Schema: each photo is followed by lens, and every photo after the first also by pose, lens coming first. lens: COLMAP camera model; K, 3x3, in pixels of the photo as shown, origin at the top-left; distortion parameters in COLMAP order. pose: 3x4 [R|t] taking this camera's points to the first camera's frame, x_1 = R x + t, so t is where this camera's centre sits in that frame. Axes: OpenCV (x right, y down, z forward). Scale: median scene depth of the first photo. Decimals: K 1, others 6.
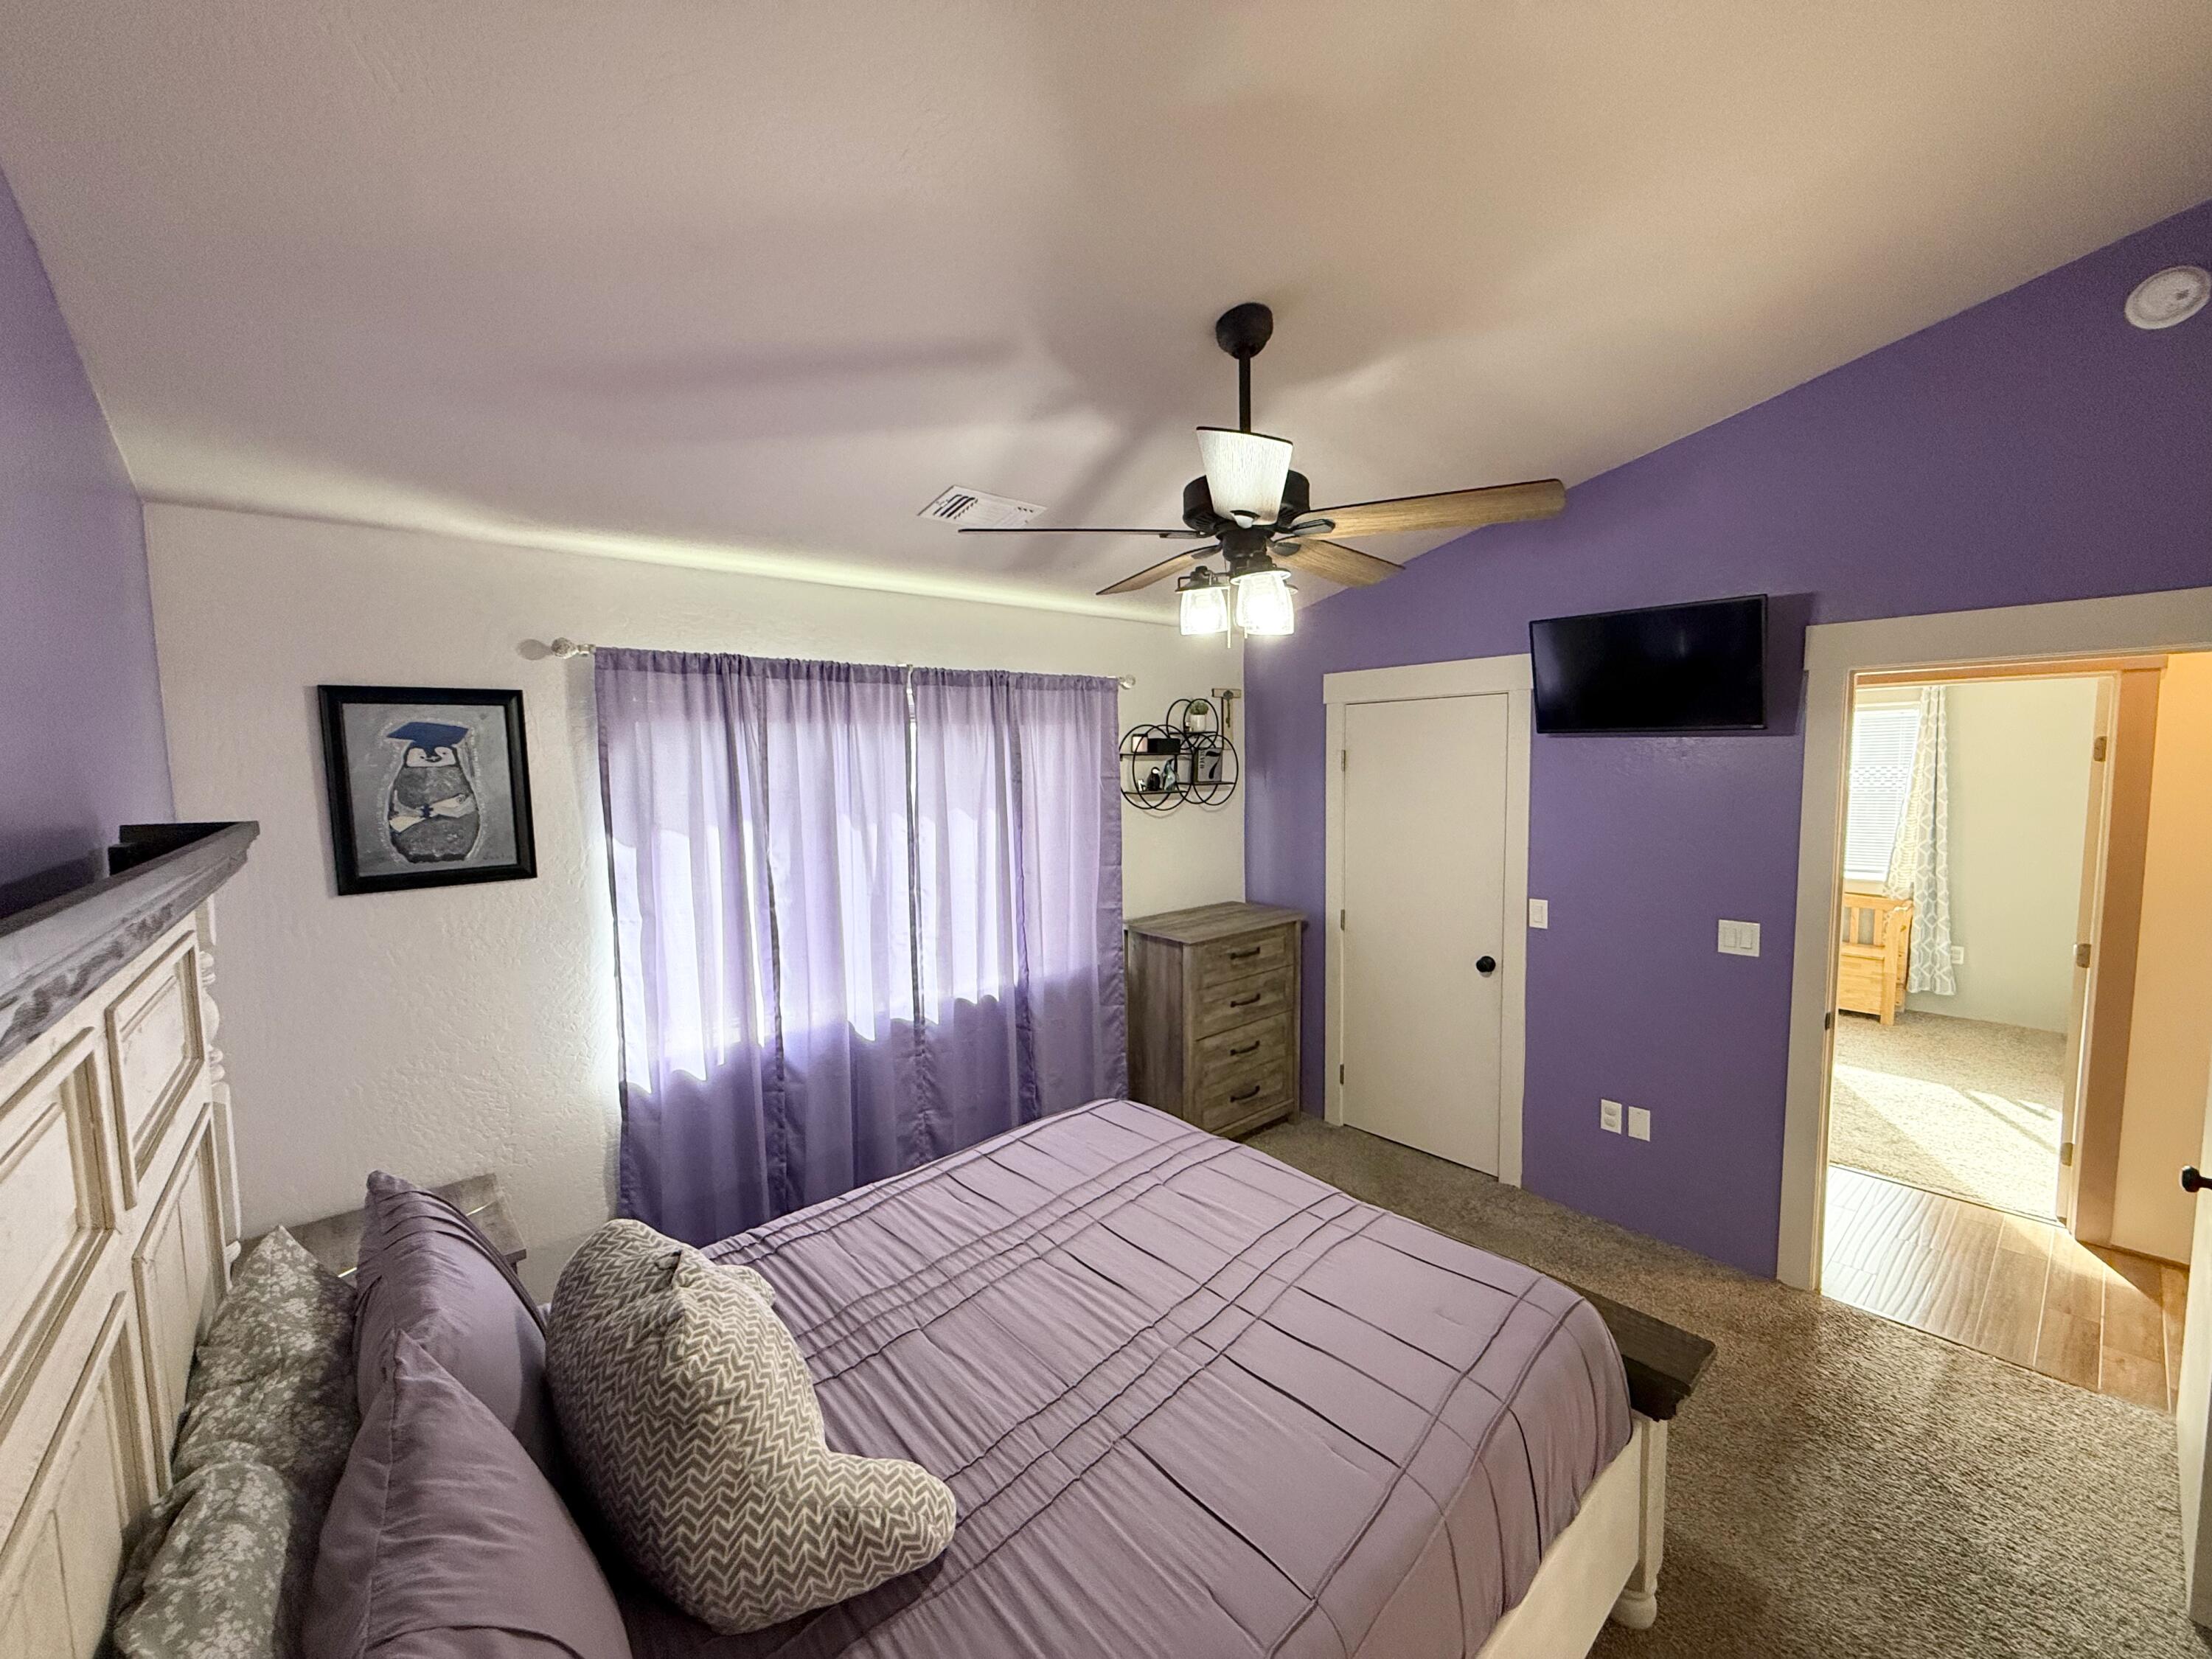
lens RADIAL K [[881.6, 0, 1101.0], [0, 881.6, 834.0], [0, 0, 1]] dist [0.000887, -0.000116]
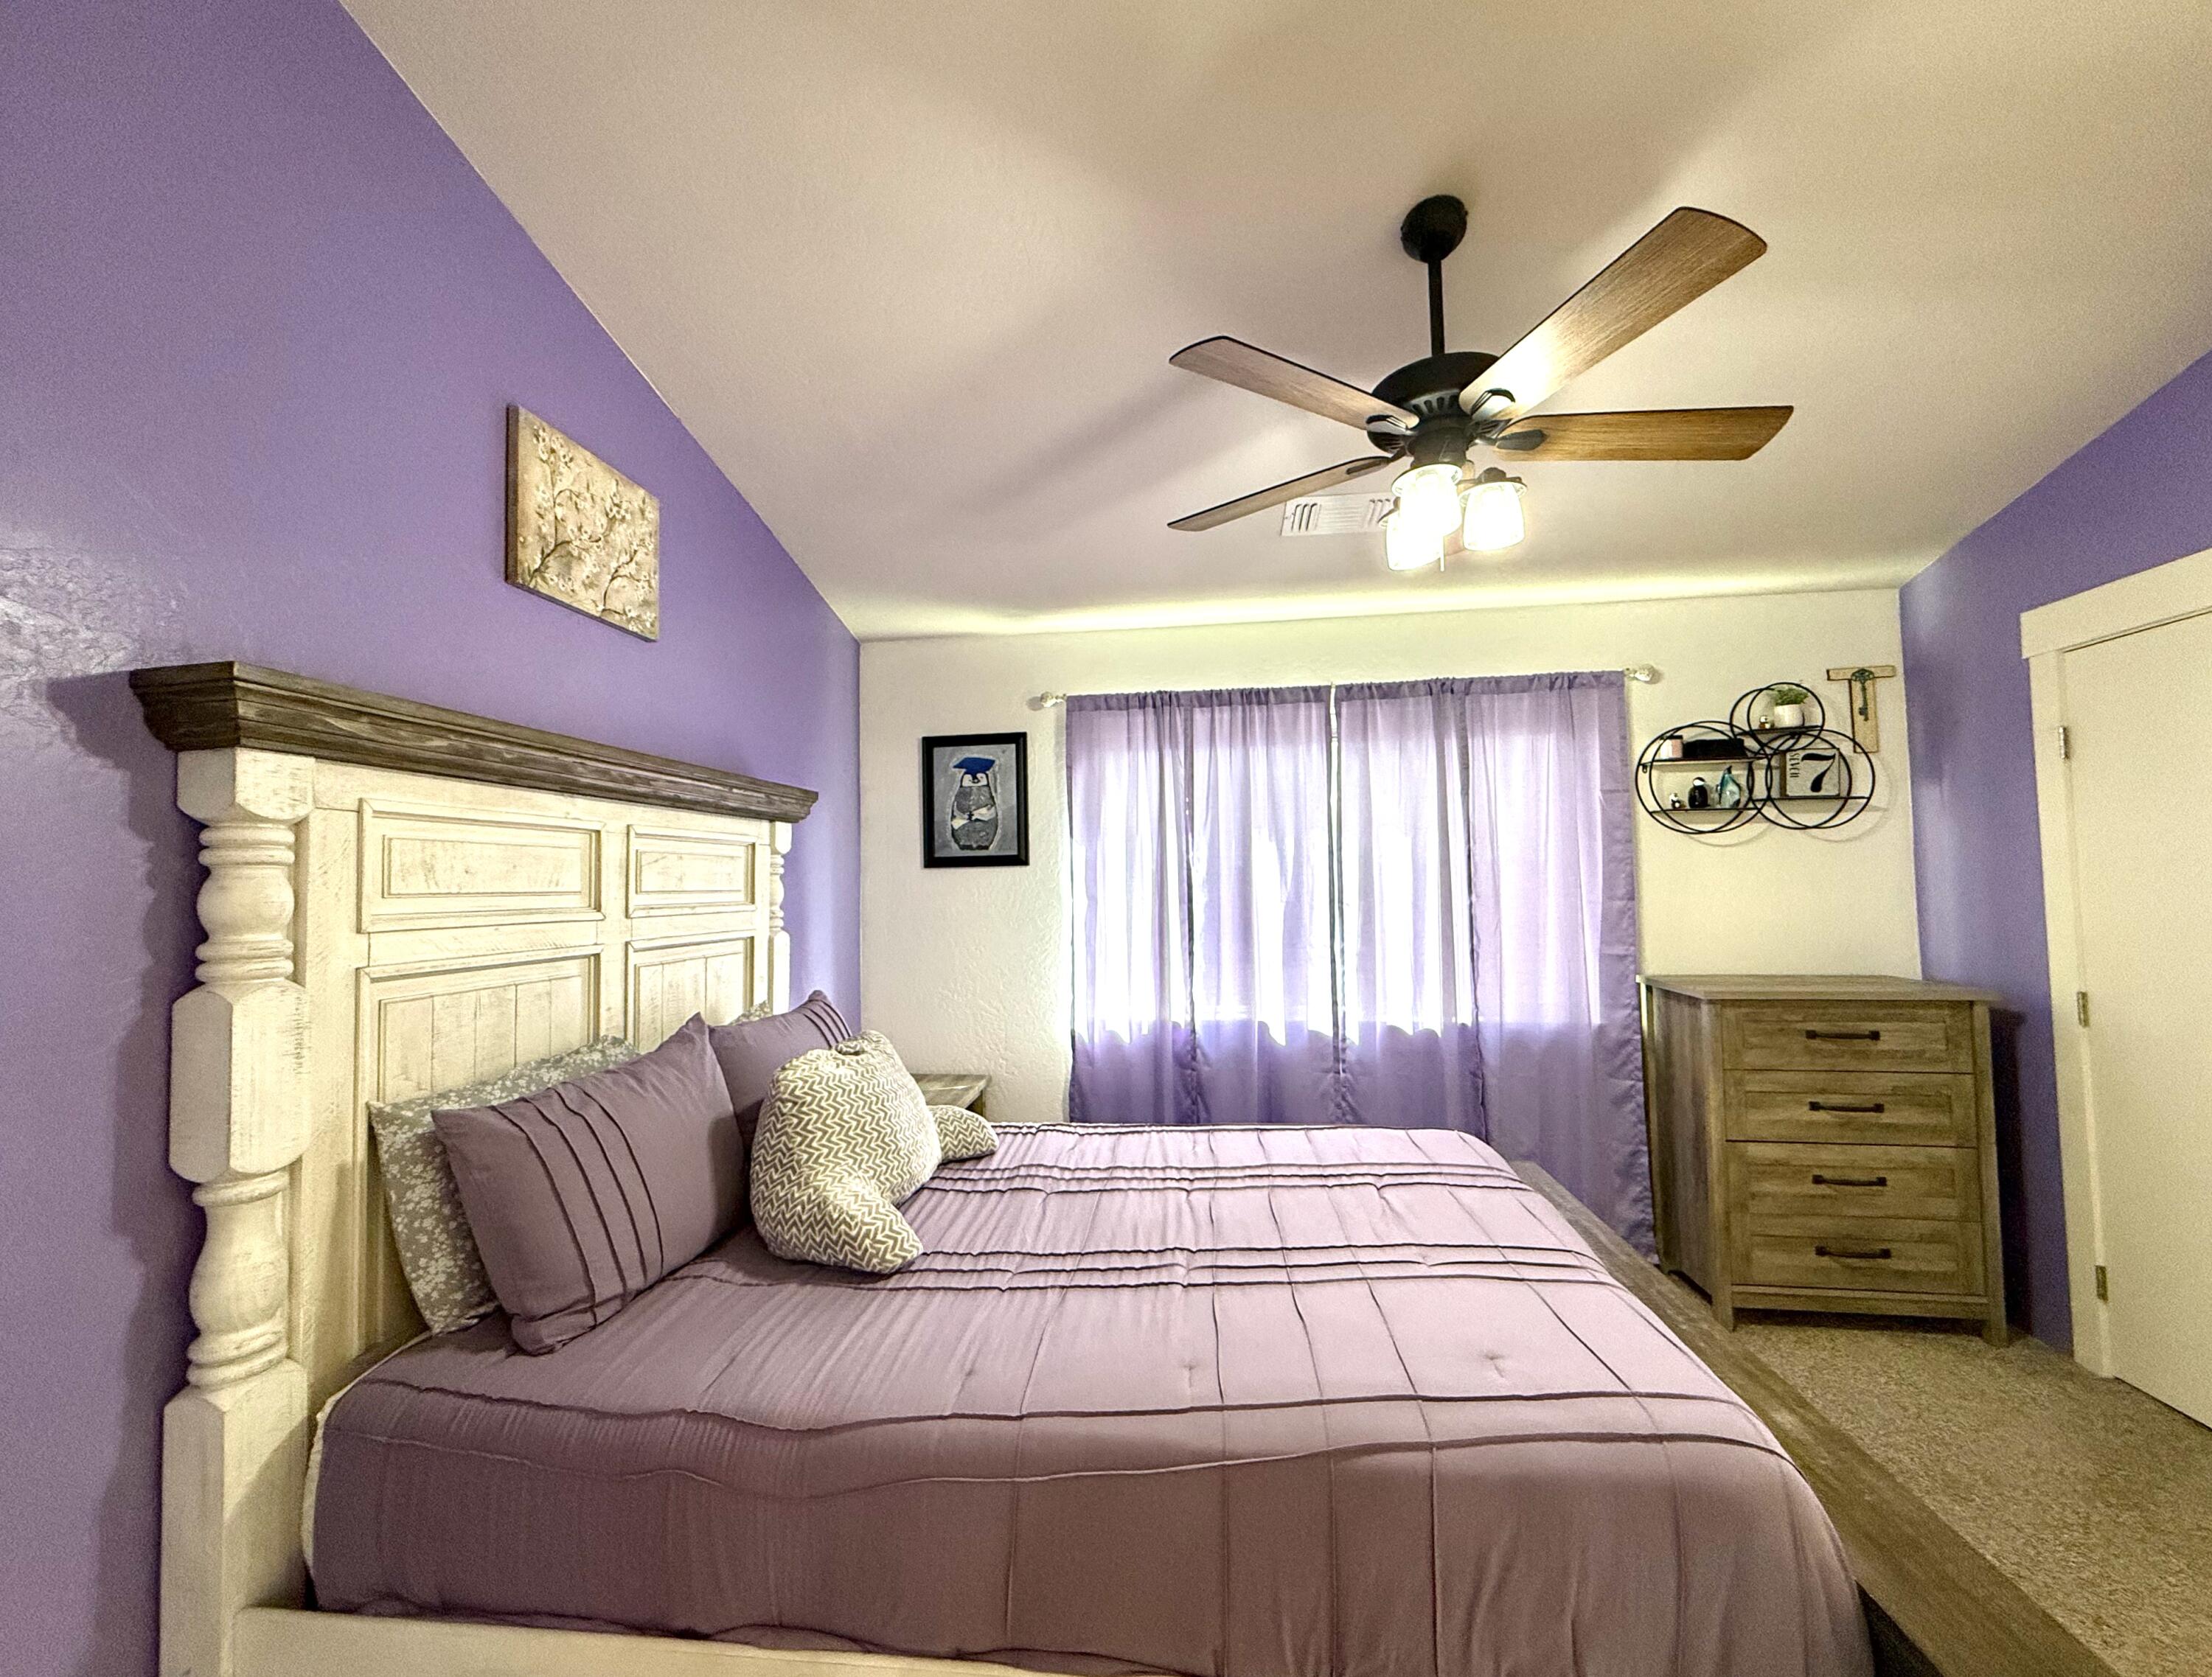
lens RADIAL K [[906.4, 0, 1084.2], [0, 906.4, 845.3], [0, 0, 1]] dist [0.000671, -0.000452]
pose [[0.652576, -0.026360, -0.757265, 0.432997], [-0.062964, 0.994052, -0.088862, 0.121495], [0.755103, 0.105670, 0.647034, 0.124492]]
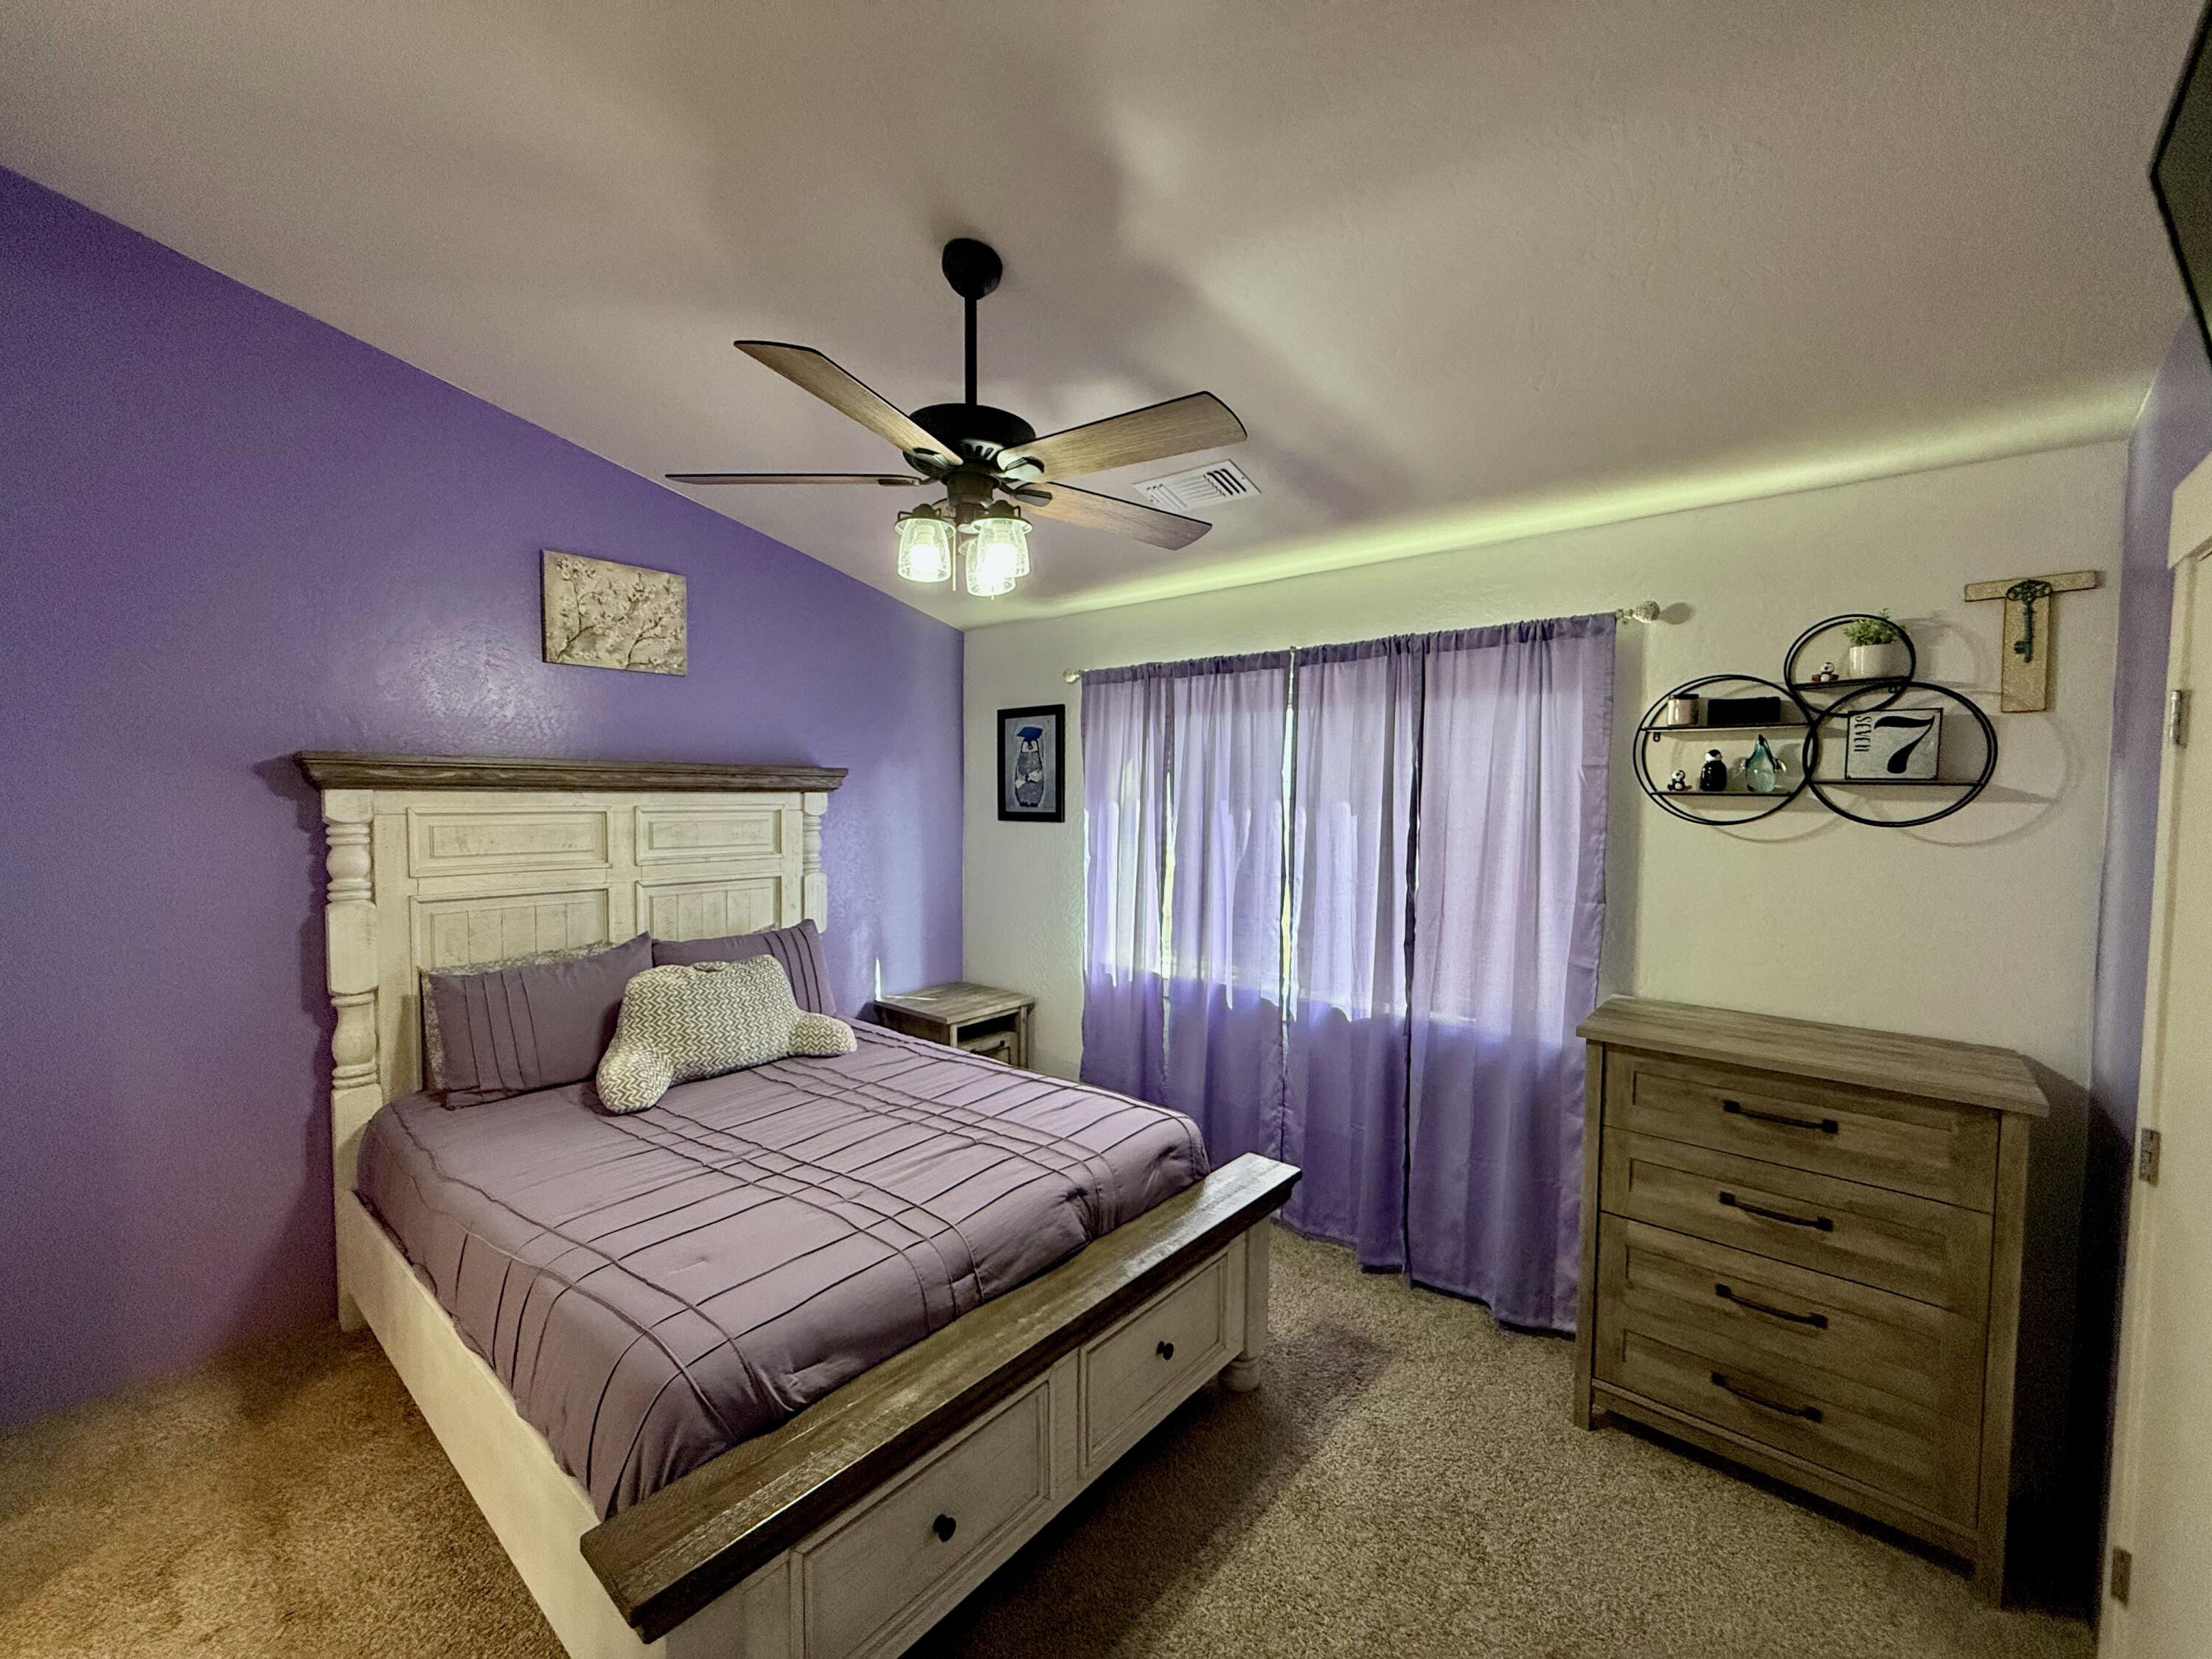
lens RADIAL K [[881.6, 0, 1098.4], [0, 881.6, 837.6], [0, 0, 1]] dist [0.000887, -0.000116]
pose [[0.140054, 0.070319, -0.987644, 0.813877], [-0.098235, 0.993541, 0.056808, -0.017167], [0.985259, 0.089065, 0.146057, 0.730936]]
